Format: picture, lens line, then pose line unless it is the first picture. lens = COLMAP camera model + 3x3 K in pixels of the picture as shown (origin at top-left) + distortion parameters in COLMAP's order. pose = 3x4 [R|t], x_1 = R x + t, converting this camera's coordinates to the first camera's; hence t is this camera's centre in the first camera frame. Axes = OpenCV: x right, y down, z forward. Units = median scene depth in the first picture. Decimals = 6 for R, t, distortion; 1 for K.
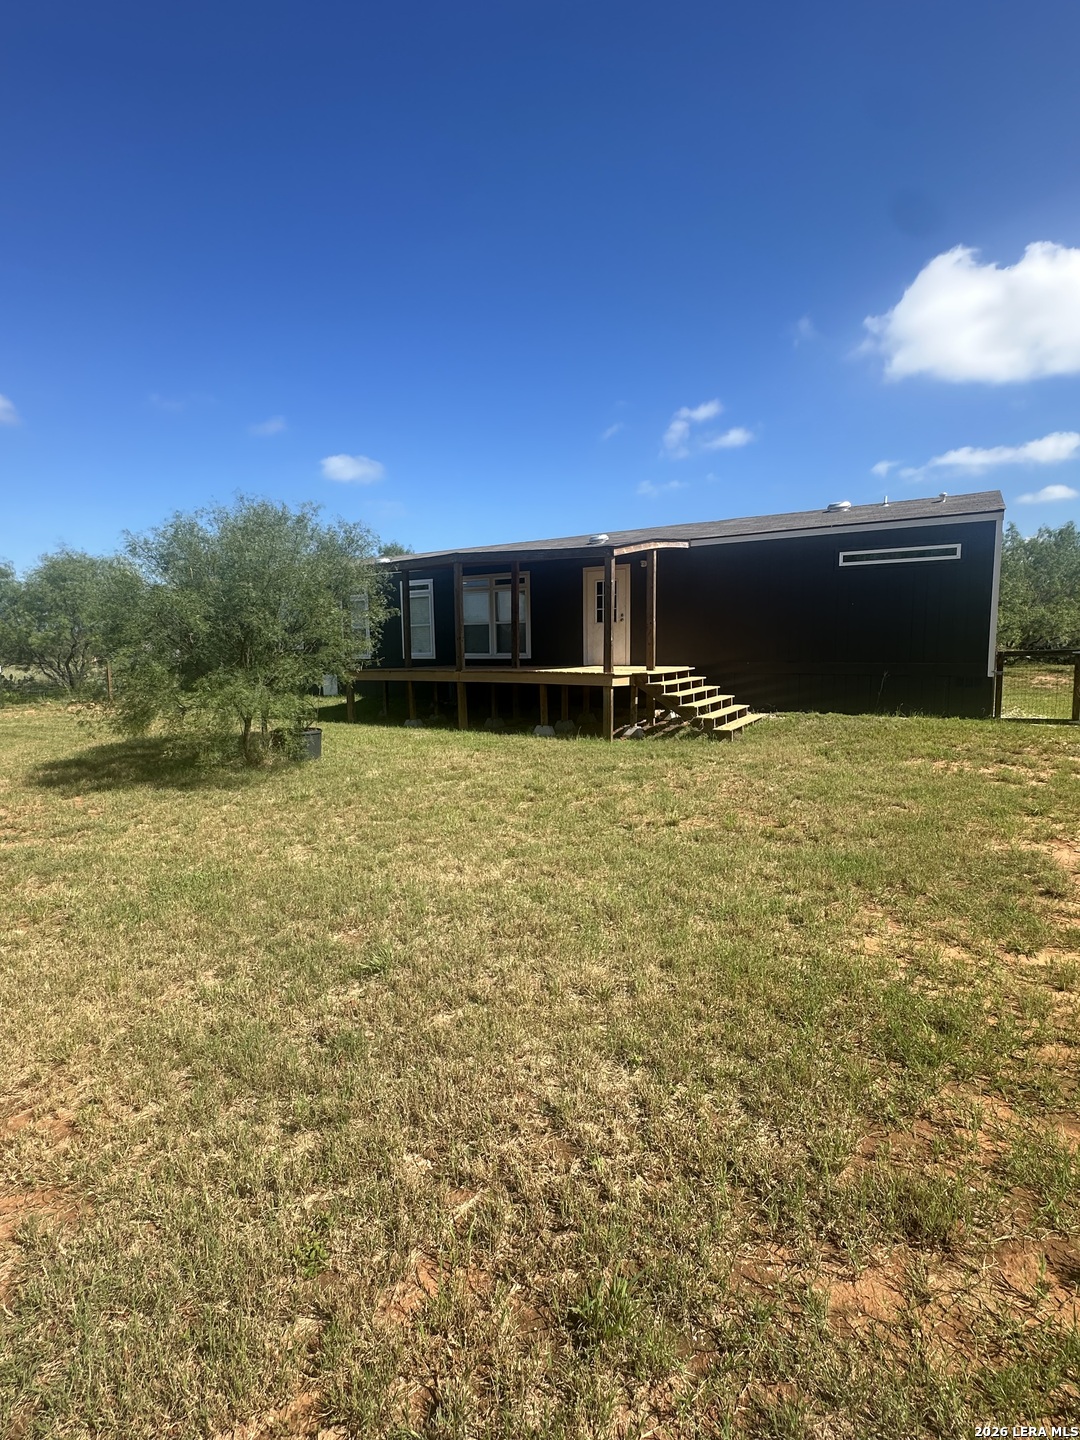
lens RADIAL K [[689.7, 0, 540.0], [0, 689.7, 720.0], [0, 0, 1]] dist [-0.002722, -0.000031]
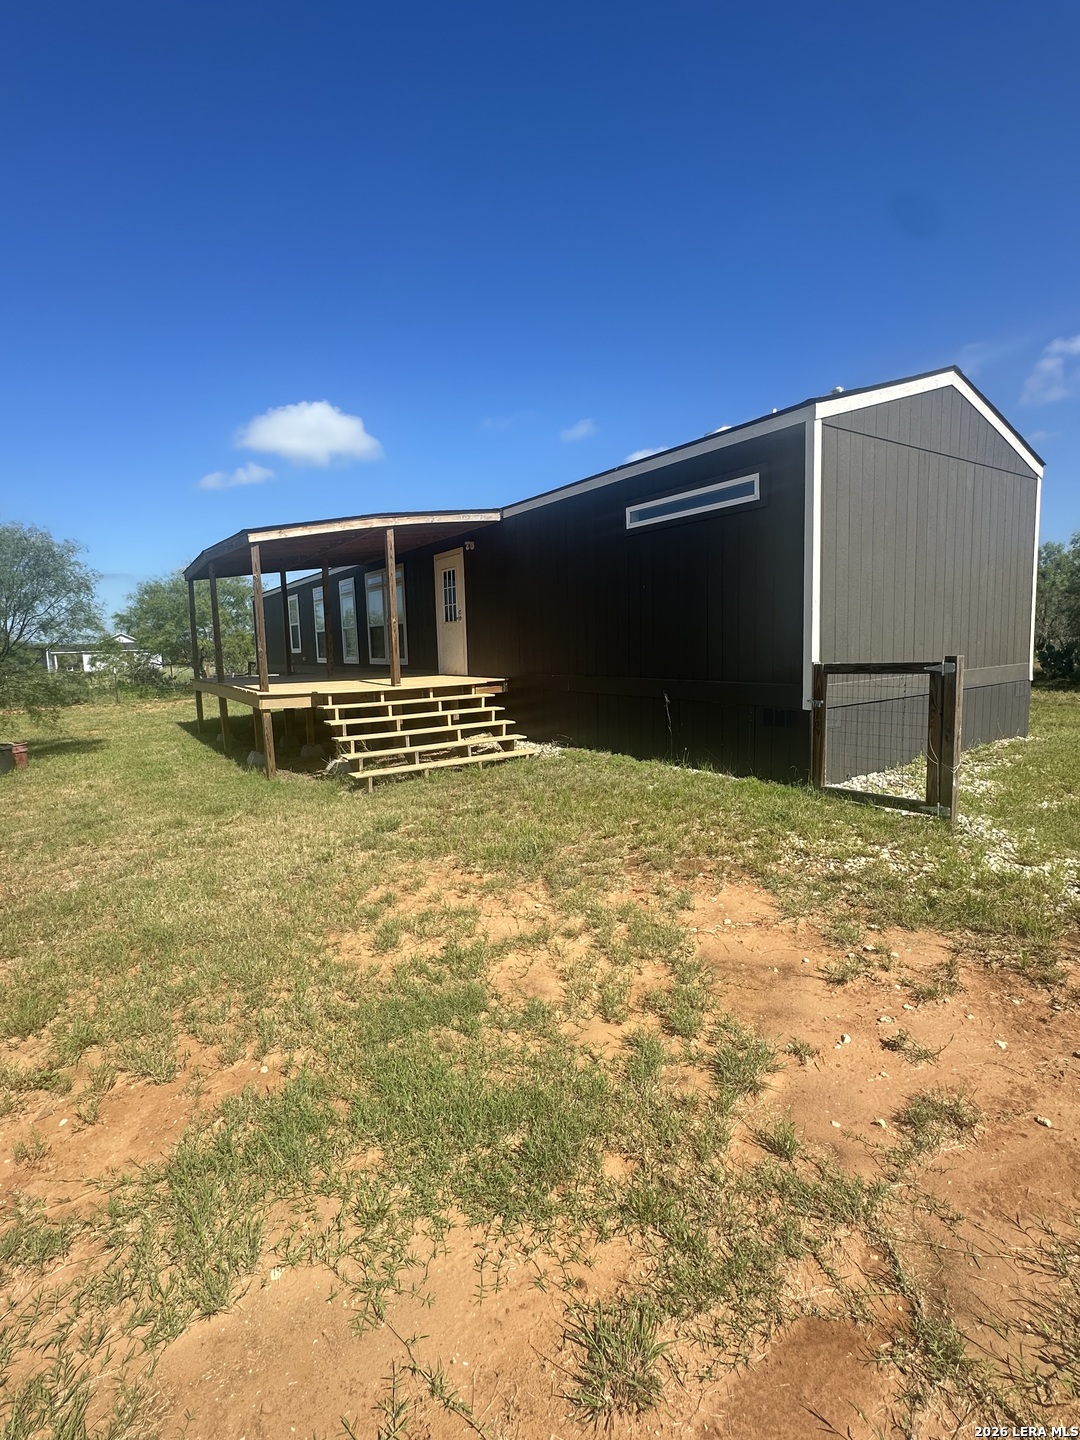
lens RADIAL K [[678.2, 0, 540.0], [0, 678.2, 720.0], [0, 0, 1]] dist [-0.014376, -0.000178]
pose [[0.905615, 0.034456, -0.422698, 0.637399], [-0.026411, 0.999342, 0.024877, -0.057512], [0.423277, -0.011365, 0.905929, 0.387250]]
